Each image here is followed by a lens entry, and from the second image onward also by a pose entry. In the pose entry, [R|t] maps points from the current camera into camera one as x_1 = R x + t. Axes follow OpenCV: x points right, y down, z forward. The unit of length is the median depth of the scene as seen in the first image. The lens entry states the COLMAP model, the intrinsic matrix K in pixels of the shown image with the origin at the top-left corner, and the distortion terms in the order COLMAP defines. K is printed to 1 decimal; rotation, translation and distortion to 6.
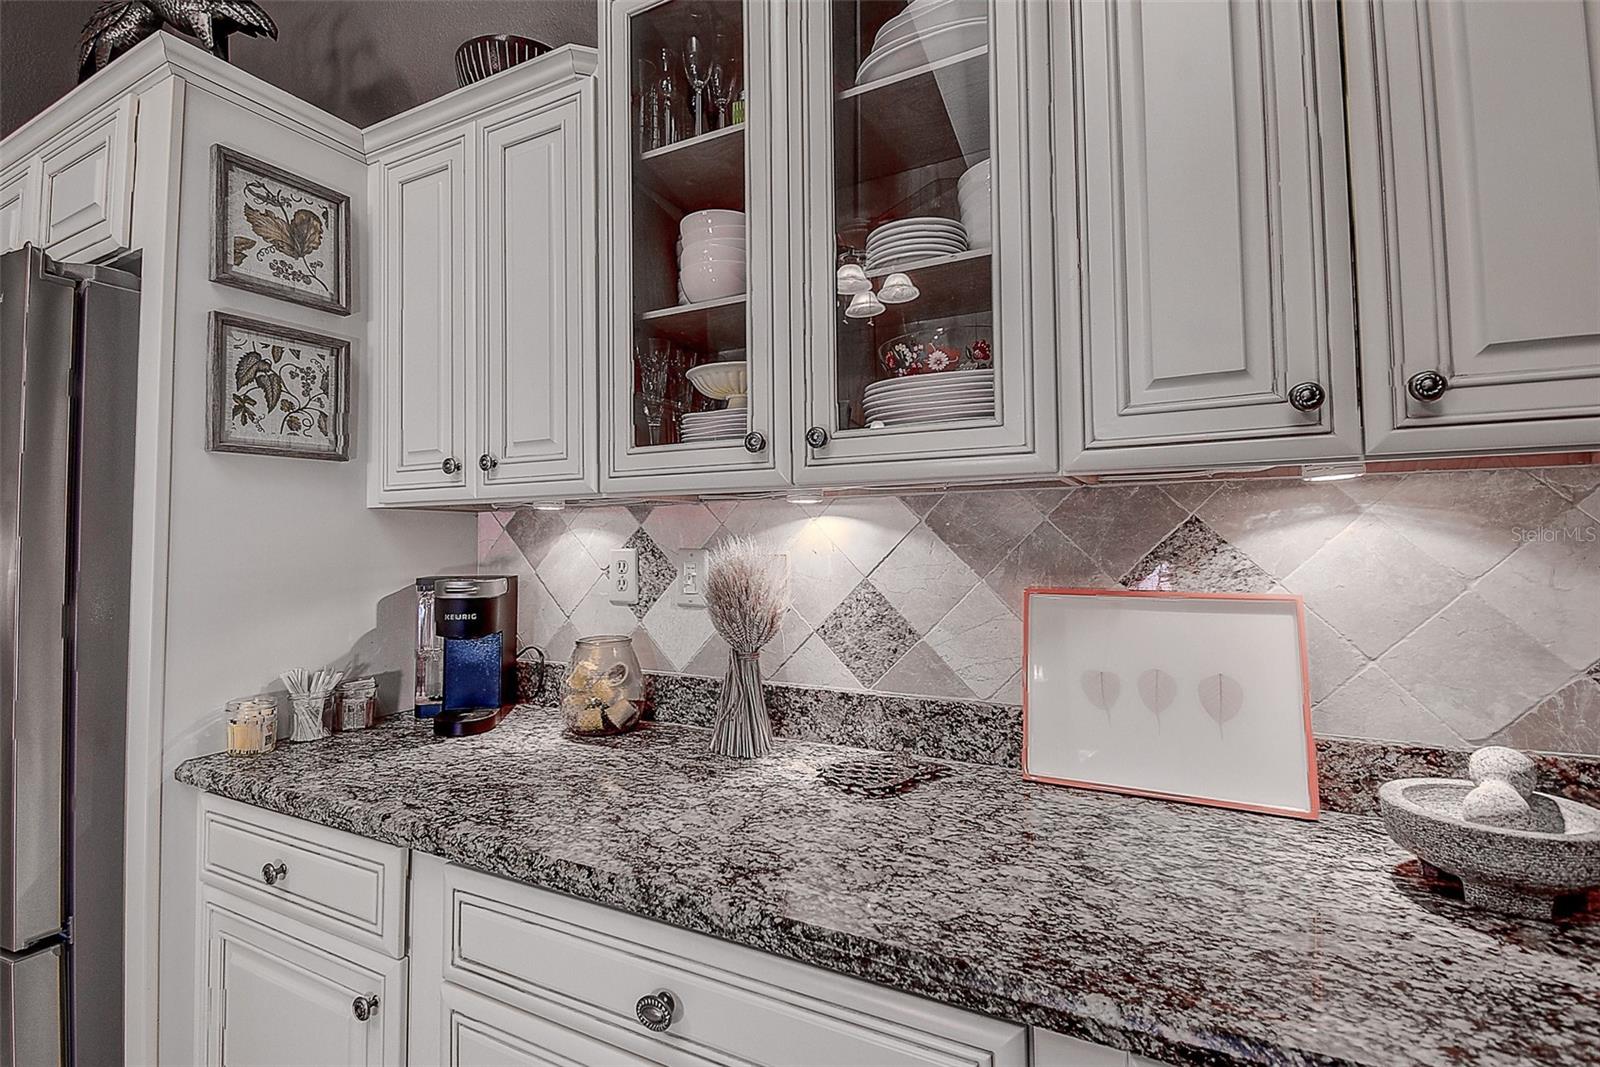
lens RADIAL K [[720.4, 0, 786.2], [0, 720.4, 527.0], [0, 0, 1]] dist [0.001346, -0.000449]
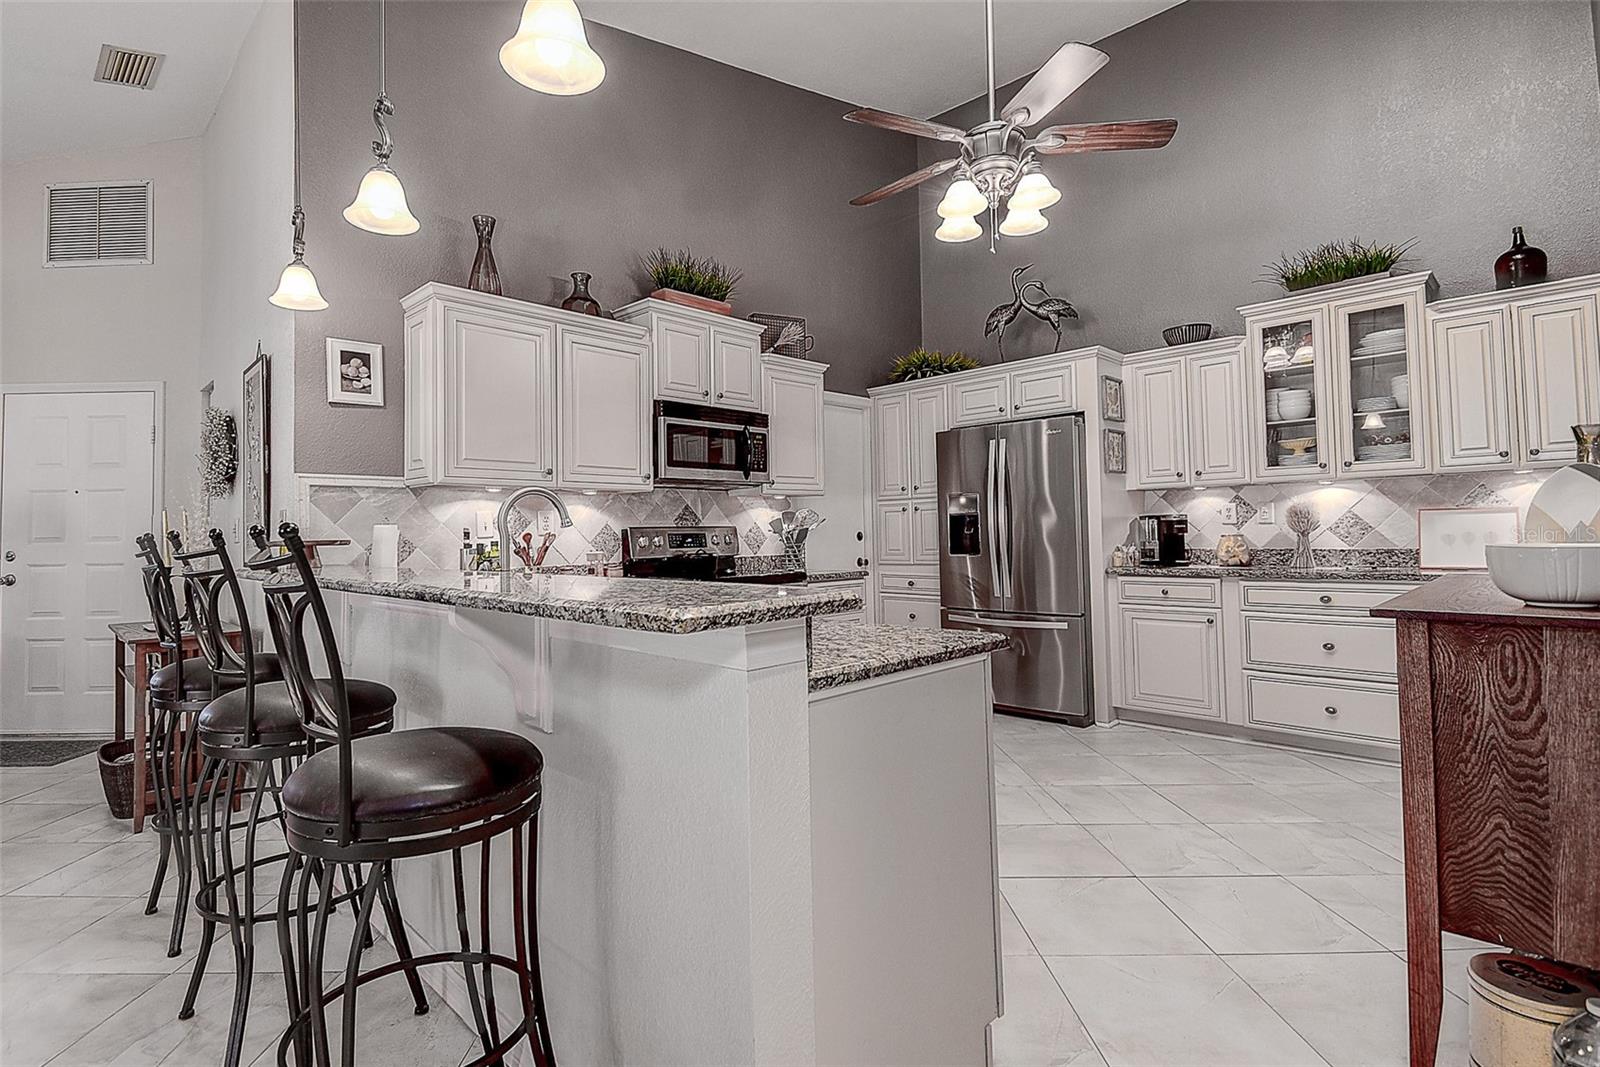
lens RADIAL K [[793.2, 0, 770.2], [0, 793.2, 507.3], [0, 0, 1]] dist [0.002722, -0.000684]
pose [[0.950680, -0.016060, -0.309756, -1.187522], [0.010473, 0.999751, -0.019694, 0.109256], [0.309995, 0.015478, 0.950612, -2.928037]]
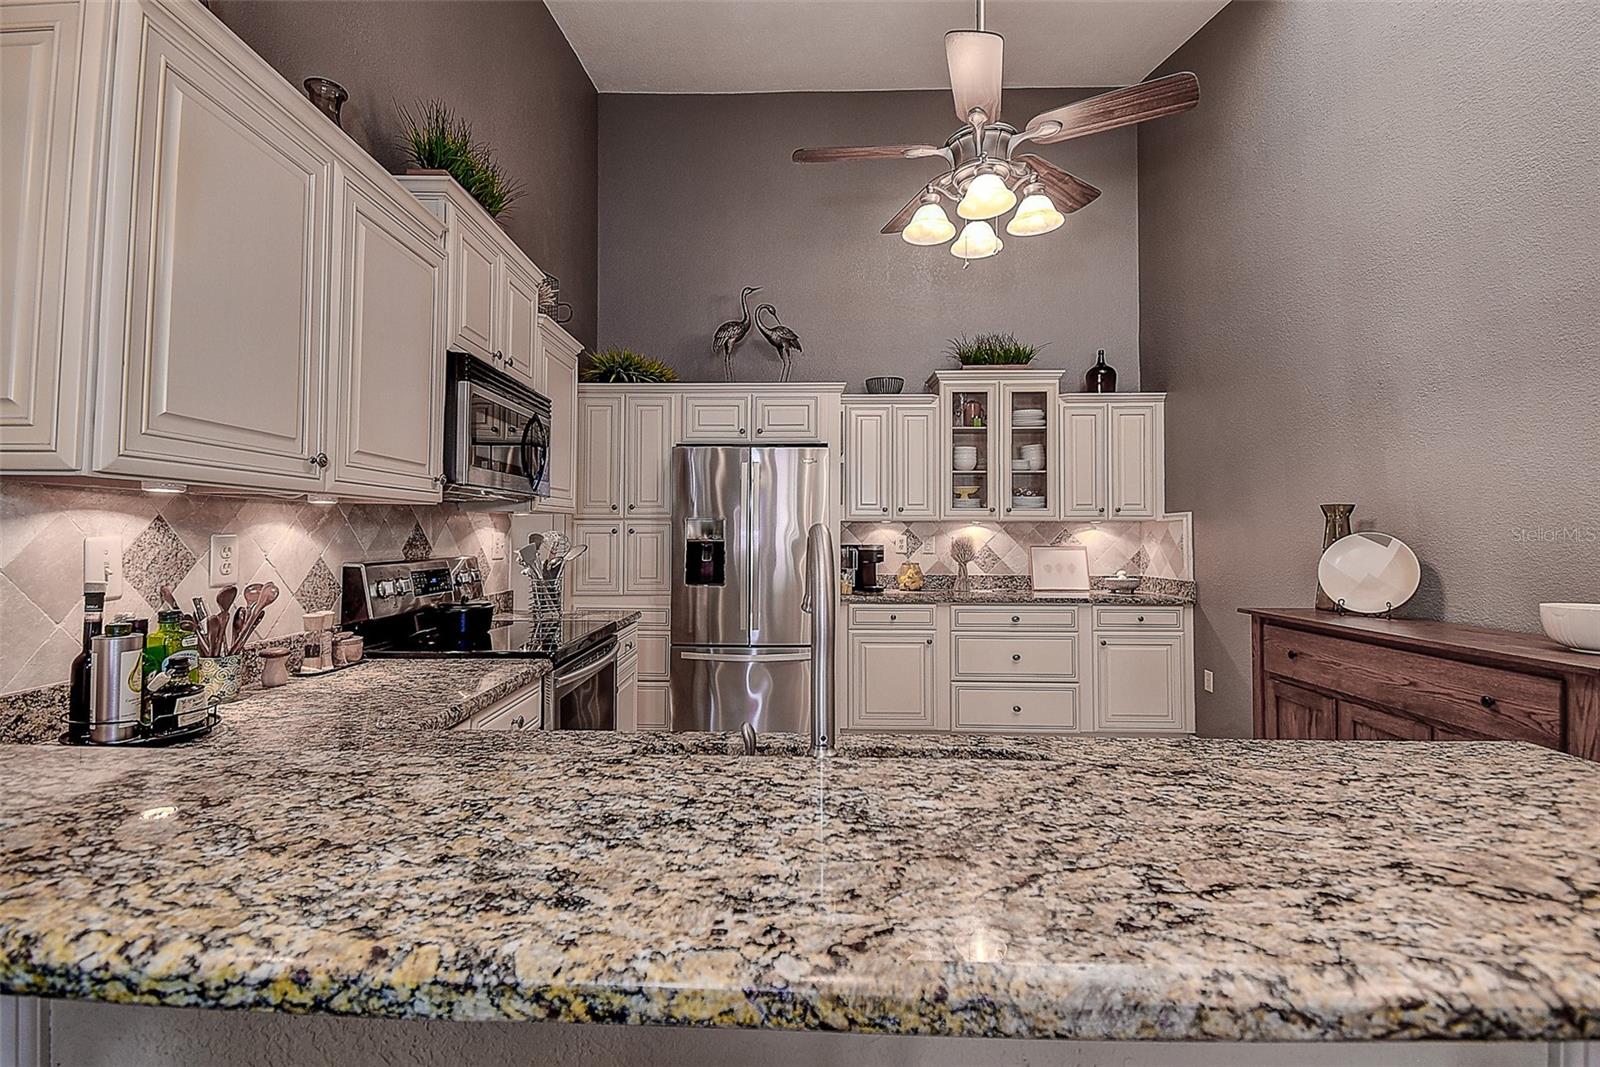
lens RADIAL K [[715.9, 0, 773.2], [0, 715.9, 512.4], [0, 0, 1]] dist [0.000848, -0.000264]
pose [[0.895917, 0.027923, 0.443342, -2.665773], [-0.018845, 0.999513, -0.024870, 0.023344], [-0.443821, 0.013927, 0.896007, -1.914056]]
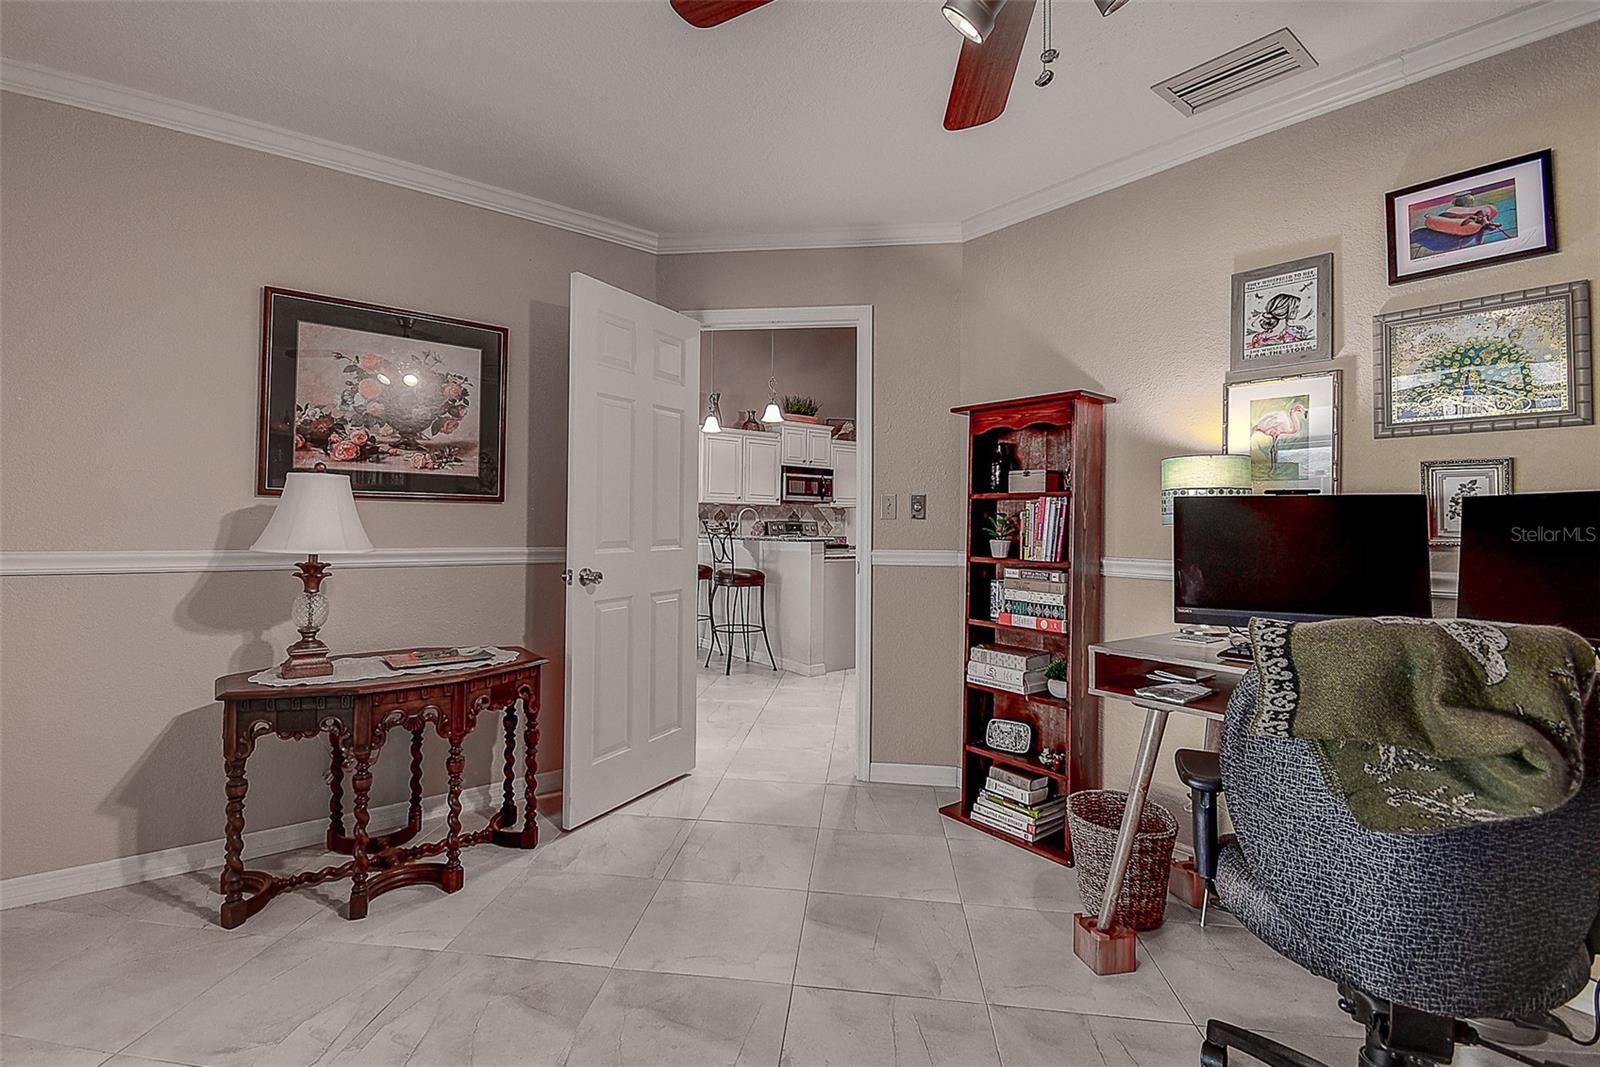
lens RADIAL K [[736.4, 0, 780.1], [0, 736.4, 506.5], [0, 0, 1]] dist [0.001132, -0.017025]
pose [[0.911007, 0.012071, -0.412214, 0.133997], [-0.019539, 0.999712, -0.013907, 0.077467], [0.411927, 0.020724, 0.910981, -6.126823]]
